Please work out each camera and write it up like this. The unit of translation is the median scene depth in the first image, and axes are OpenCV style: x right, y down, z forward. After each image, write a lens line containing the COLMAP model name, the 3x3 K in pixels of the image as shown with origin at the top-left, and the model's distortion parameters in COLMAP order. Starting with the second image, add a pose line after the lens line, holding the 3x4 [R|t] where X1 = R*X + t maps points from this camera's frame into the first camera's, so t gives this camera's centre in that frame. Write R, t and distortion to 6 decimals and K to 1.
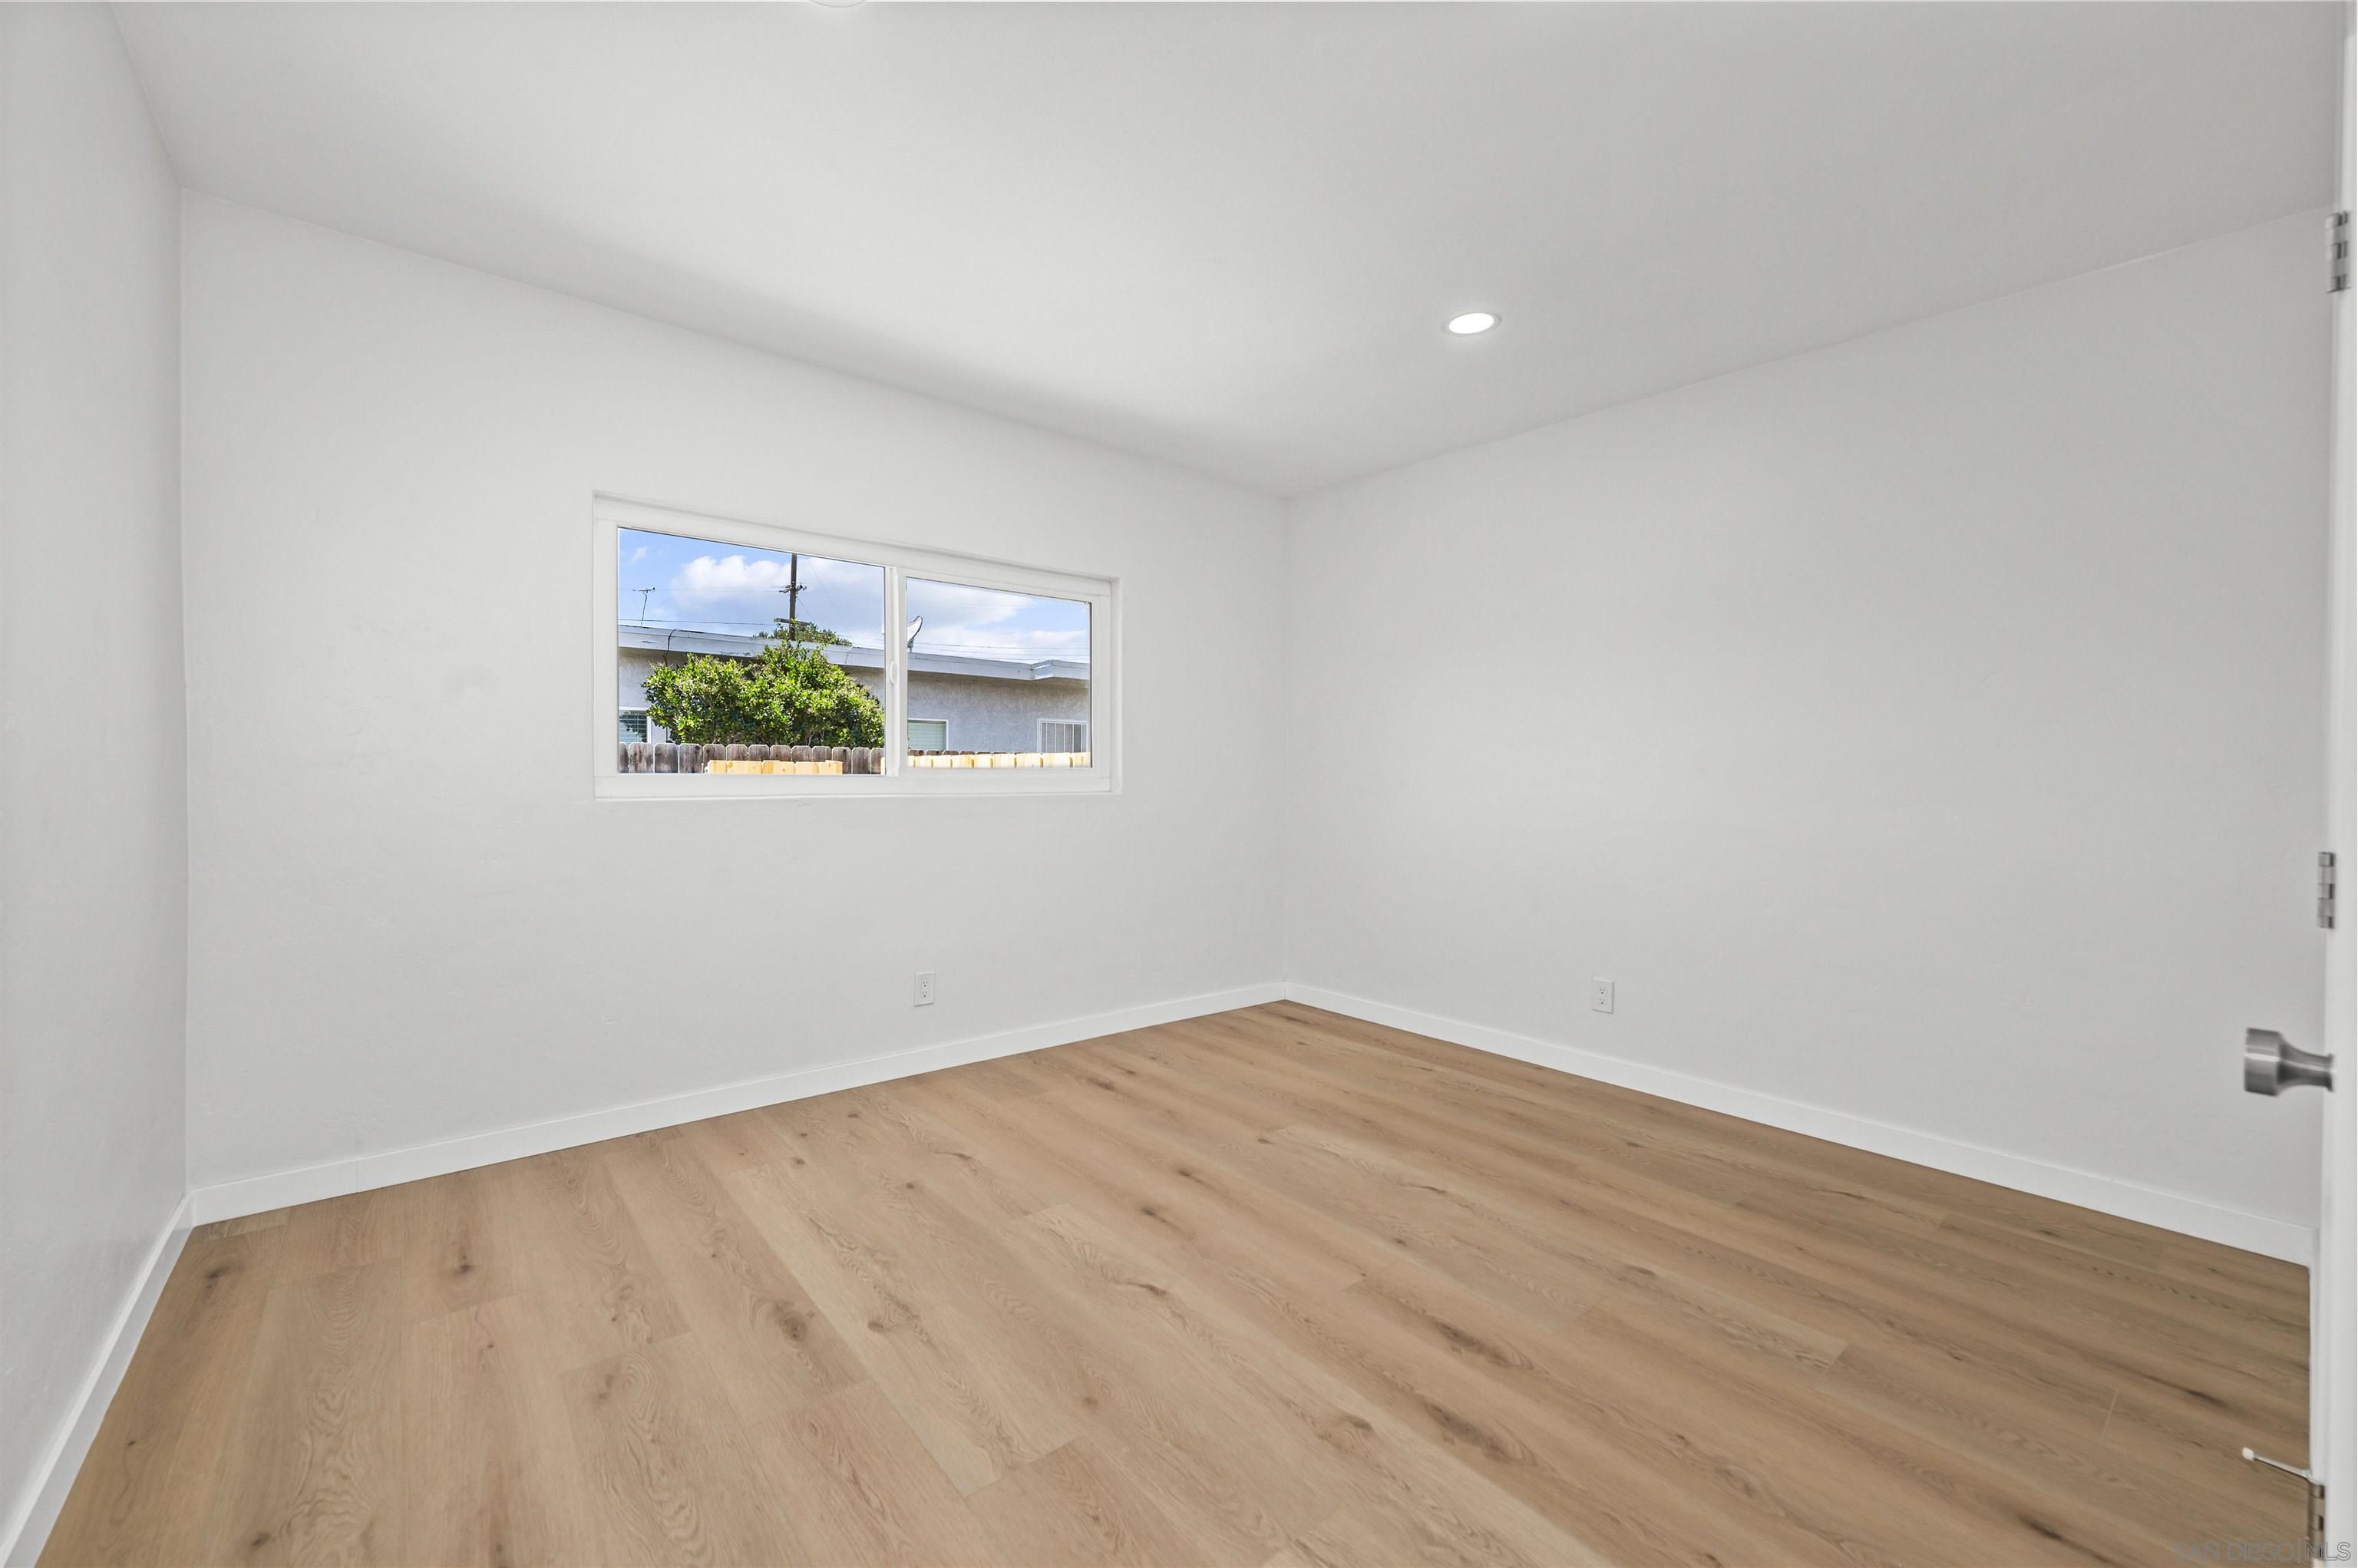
lens RADIAL K [[947.2, 0, 1173.5], [0, 947.2, 786.0], [0, 0, 1]] dist [-0.001097, 0.000313]
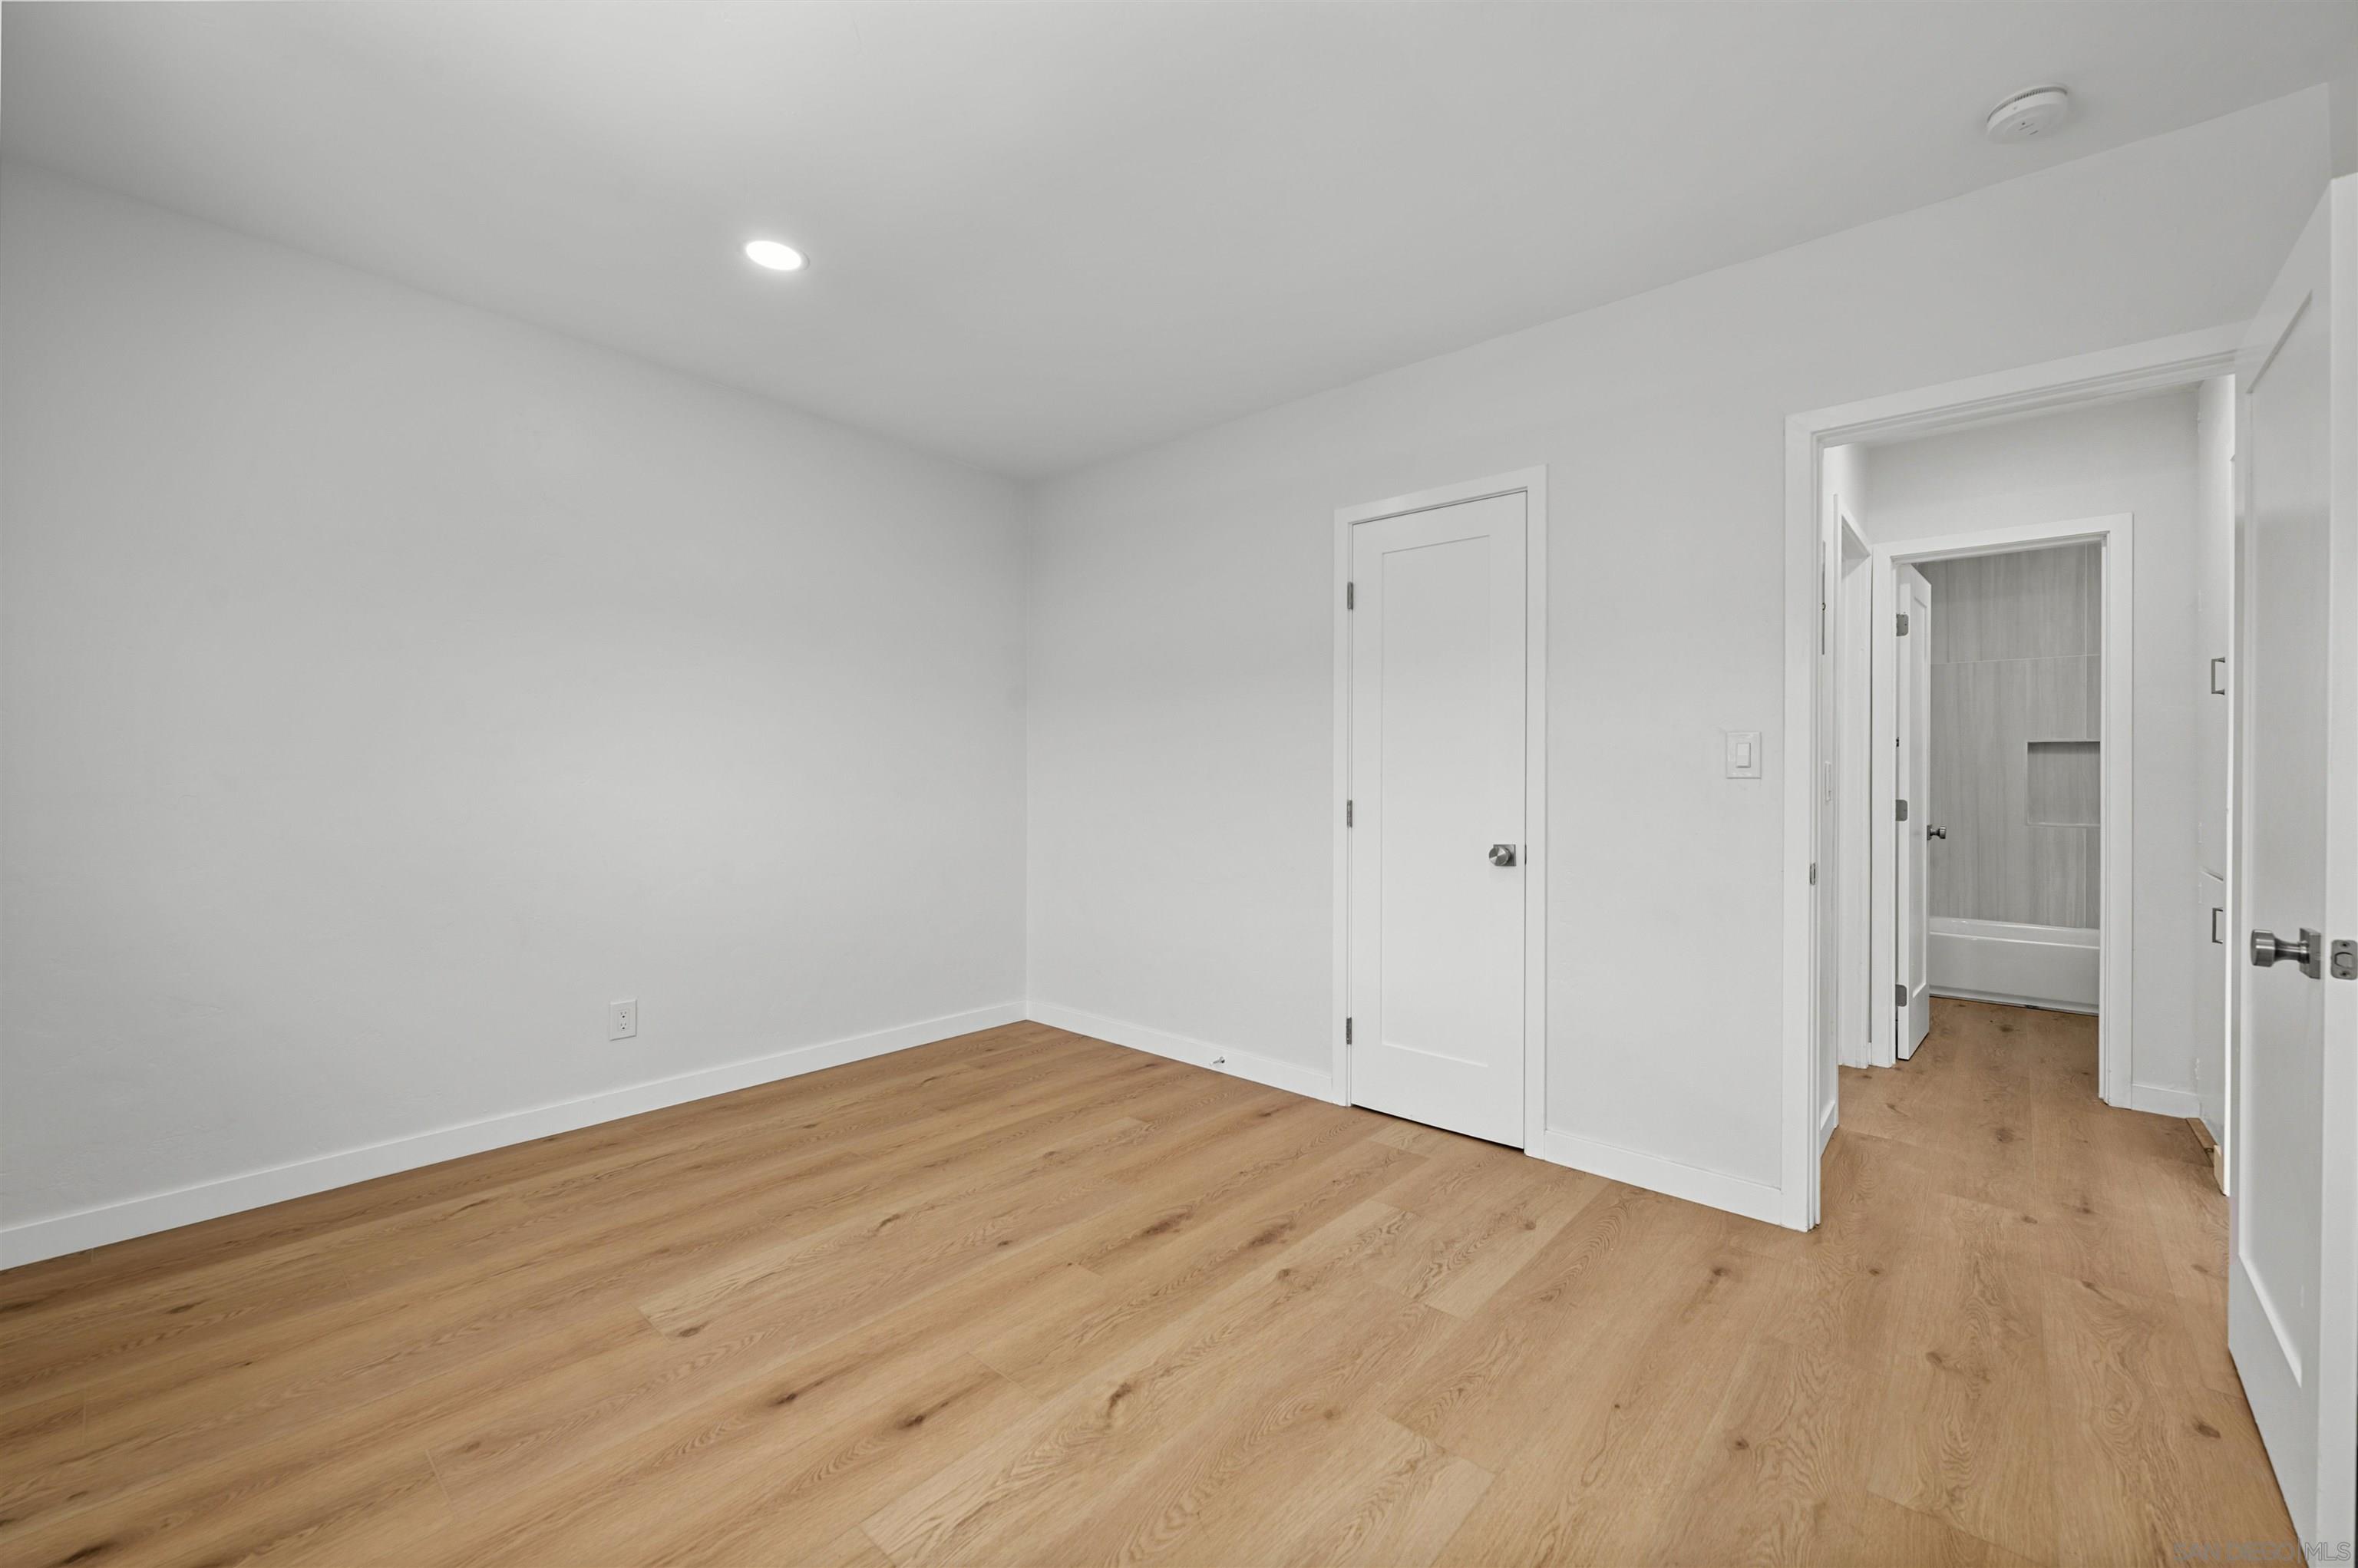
lens RADIAL K [[947.2, 0, 1176.4], [0, 947.2, 771.5], [0, 0, 1]] dist [-0.001097, 0.000313]
pose [[-0.162966, -0.008258, 0.986597, -0.781423], [0.004533, 0.999948, 0.009118, -0.024370], [-0.986621, 0.005958, -0.162921, 0.995353]]
